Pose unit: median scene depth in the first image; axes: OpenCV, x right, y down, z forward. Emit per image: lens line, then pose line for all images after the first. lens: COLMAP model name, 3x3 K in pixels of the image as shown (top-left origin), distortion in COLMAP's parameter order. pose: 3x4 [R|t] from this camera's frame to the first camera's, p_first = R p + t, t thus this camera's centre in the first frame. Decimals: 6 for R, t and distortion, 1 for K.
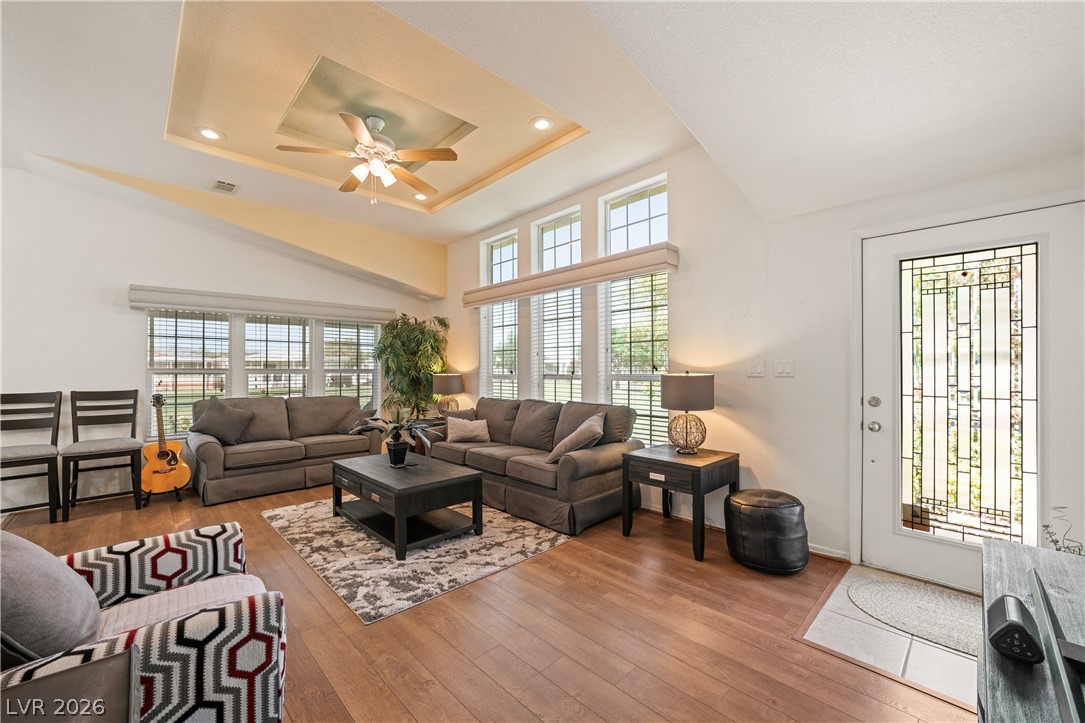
lens RADIAL K [[430.0, 0, 517.7], [0, 430.0, 367.9], [0, 0, 1]] dist [-0.001343, -0.000155]
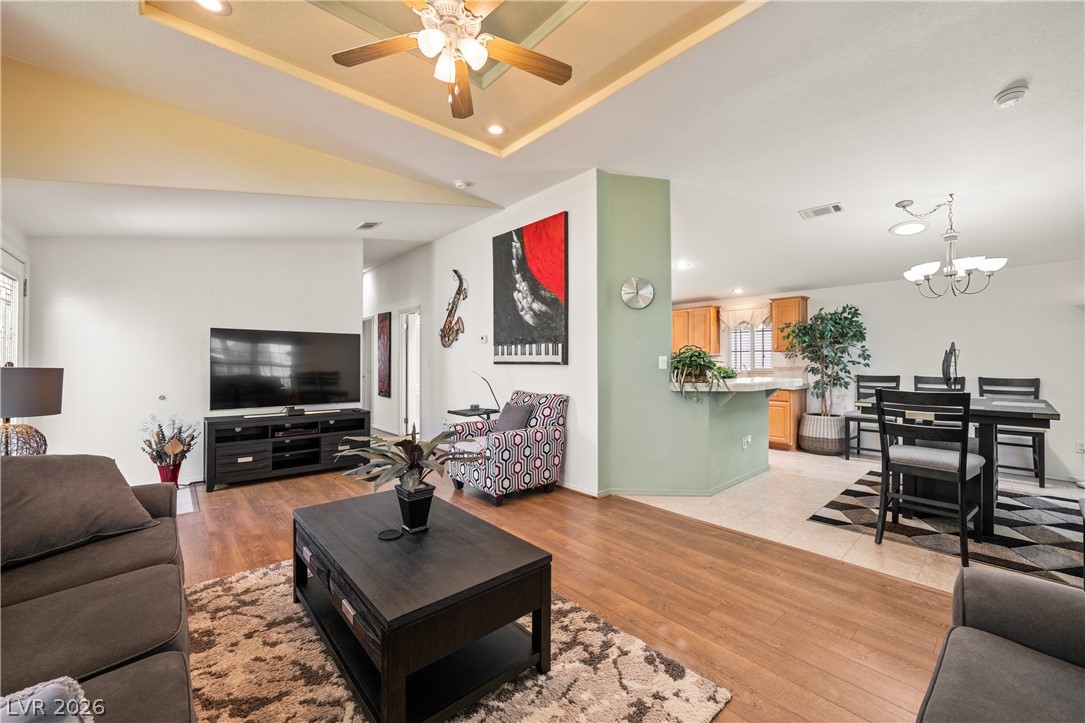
lens RADIAL K [[424.5, 0, 539.4], [0, 424.5, 360.2], [0, 0, 1]] dist [-0.023344, 0.007426]
pose [[-0.999968, 0.007610, -0.002586, -0.453767], [0.007622, 0.999961, -0.004480, 0.004393], [0.002552, -0.004500, -0.999987, 1.584491]]
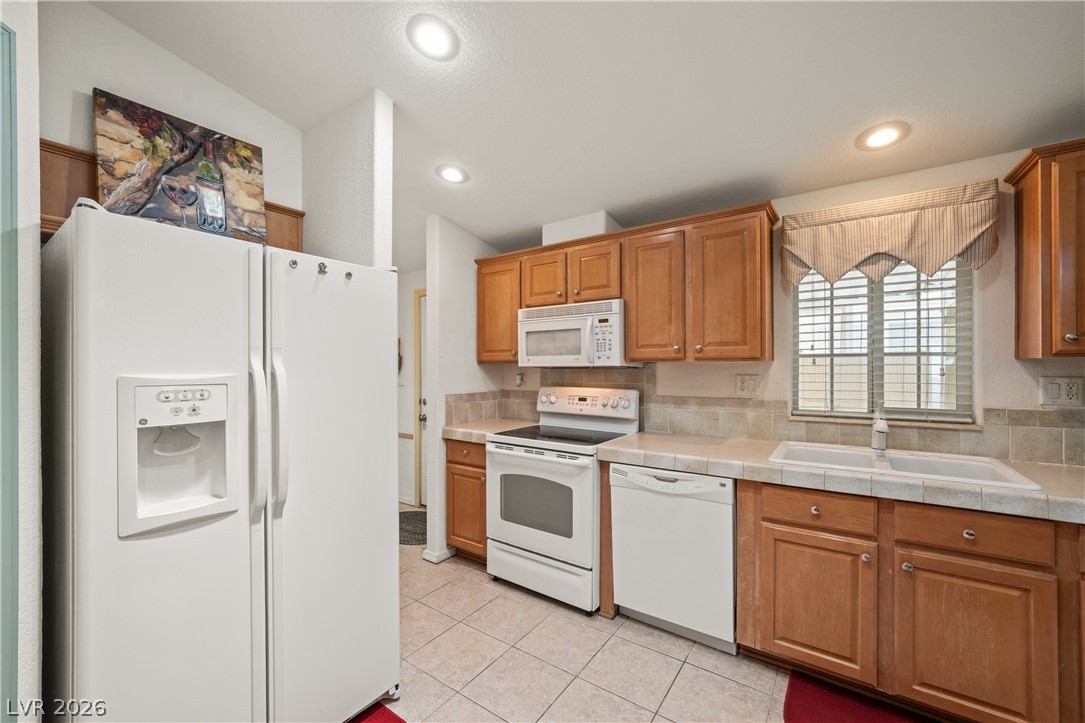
lens RADIAL K [[424.4, 0, 547.8], [0, 424.4, 369.4], [0, 0, 1]] dist [-0.021980, 0.006716]
pose [[-0.971184, 0.012468, -0.238004, -0.835998], [0.010301, 0.999893, 0.010346, -0.029672], [0.238108, 0.007596, -0.971209, 0.042247]]
